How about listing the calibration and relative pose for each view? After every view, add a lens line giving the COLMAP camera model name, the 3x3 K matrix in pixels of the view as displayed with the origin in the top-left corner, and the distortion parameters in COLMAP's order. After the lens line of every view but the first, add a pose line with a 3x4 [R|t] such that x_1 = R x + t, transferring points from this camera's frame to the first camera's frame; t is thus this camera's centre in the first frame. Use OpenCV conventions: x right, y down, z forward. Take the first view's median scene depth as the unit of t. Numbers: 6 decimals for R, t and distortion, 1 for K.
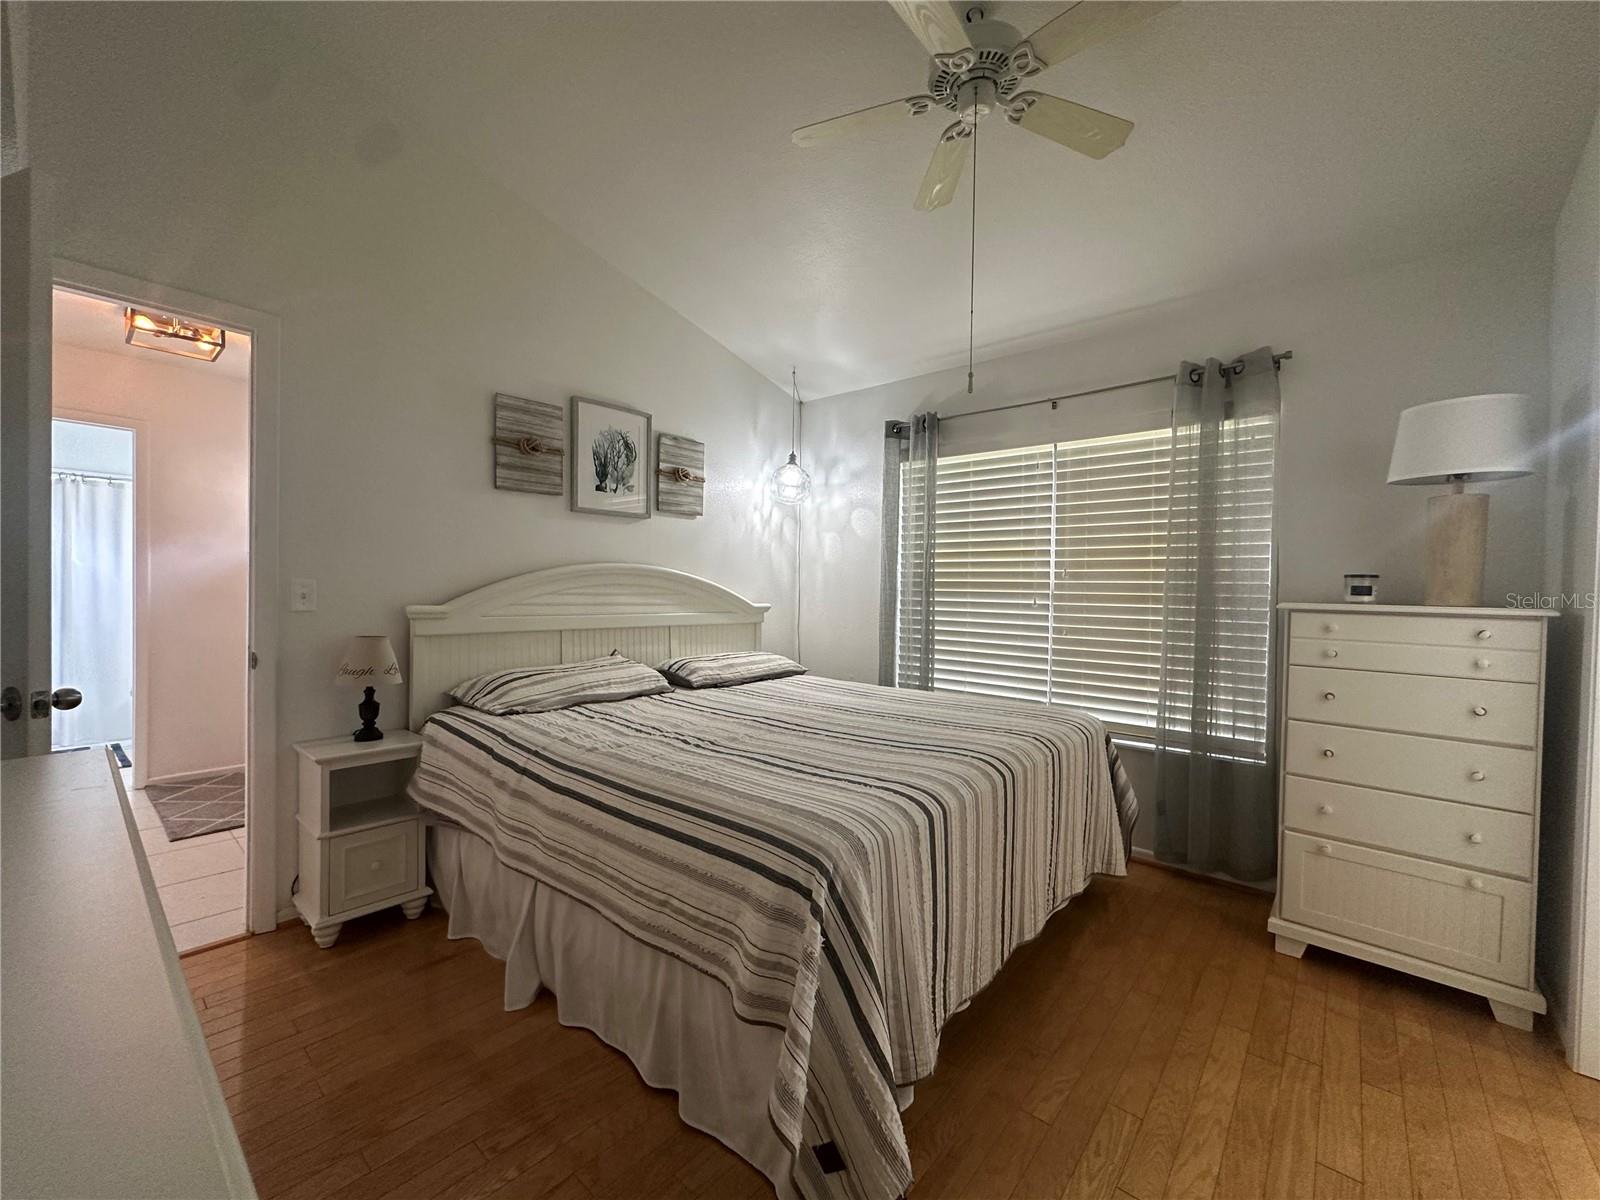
lens RADIAL K [[645.4, 0, 795.8], [0, 645.4, 598.1], [0, 0, 1]] dist [-0.002825, -0.000538]
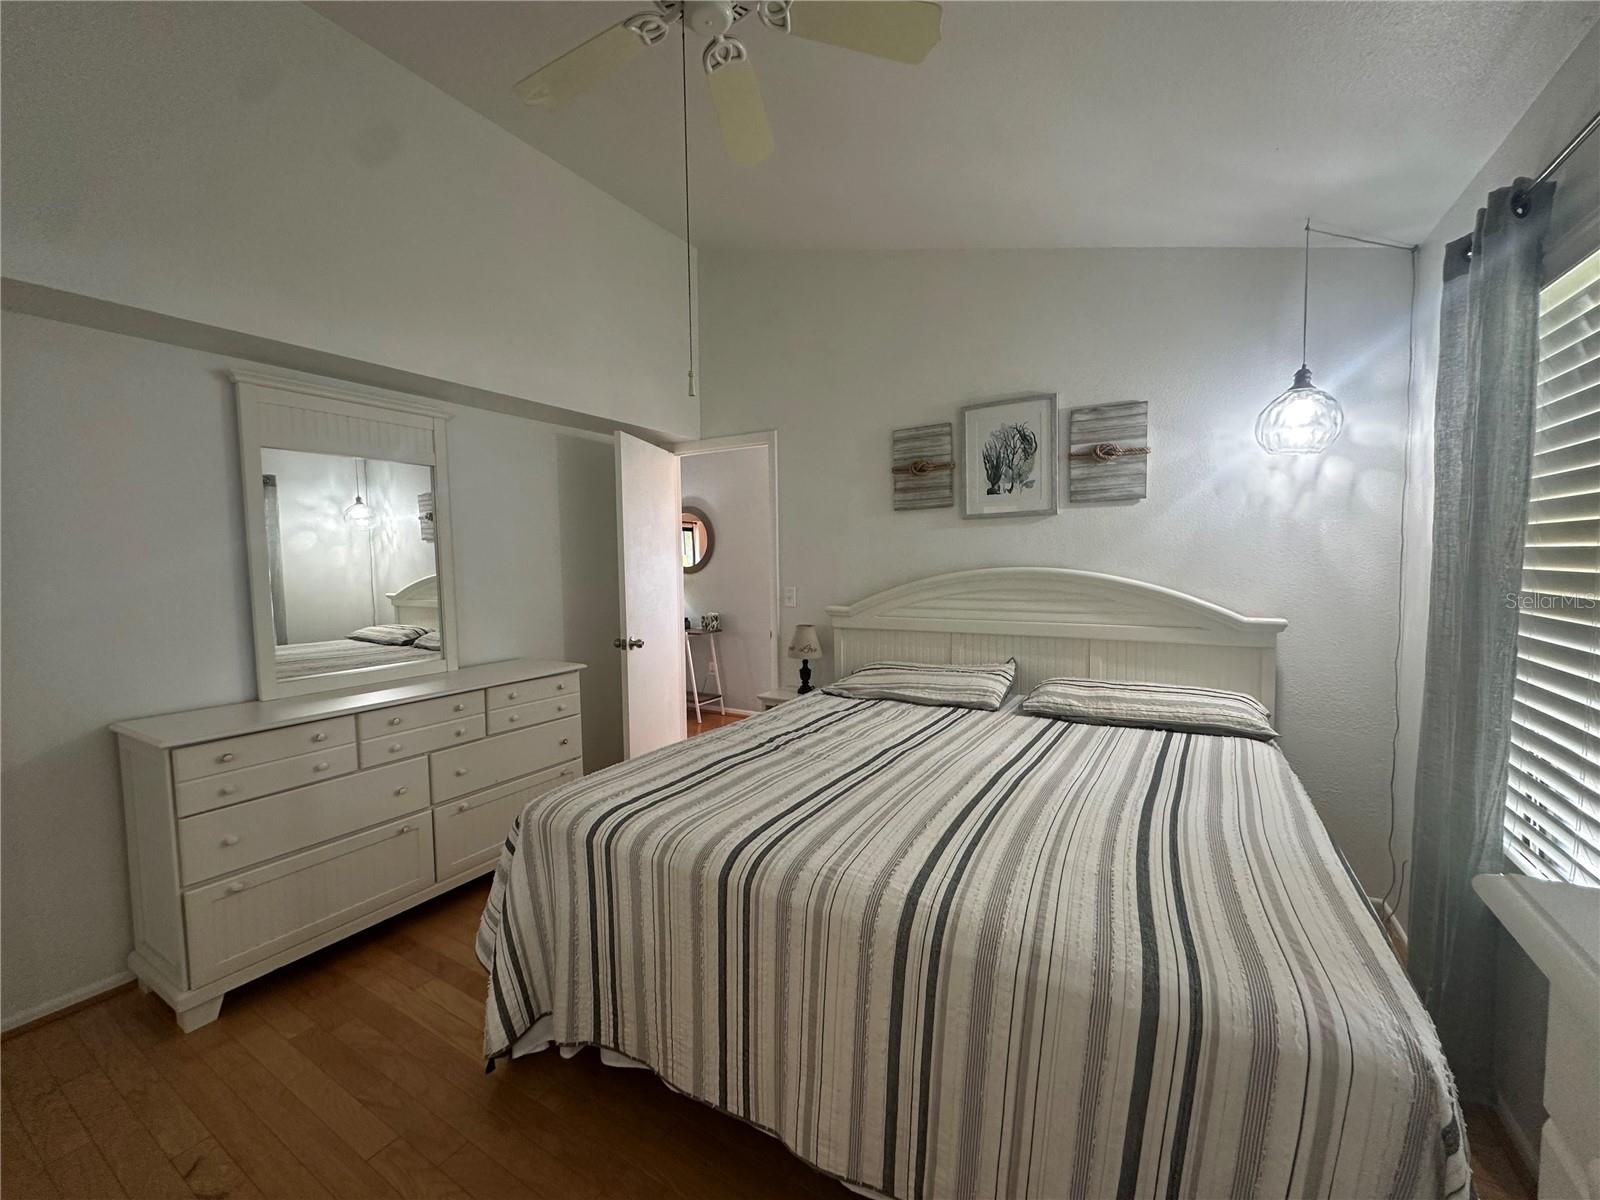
lens RADIAL K [[645.4, 0, 793.2], [0, 645.4, 597.1], [0, 0, 1]] dist [-0.002825, -0.000538]
pose [[0.170567, 0.040629, -0.984508, 0.597852], [0.006679, 0.999079, 0.042388, -0.052341], [0.985323, -0.013805, 0.170139, 0.520219]]
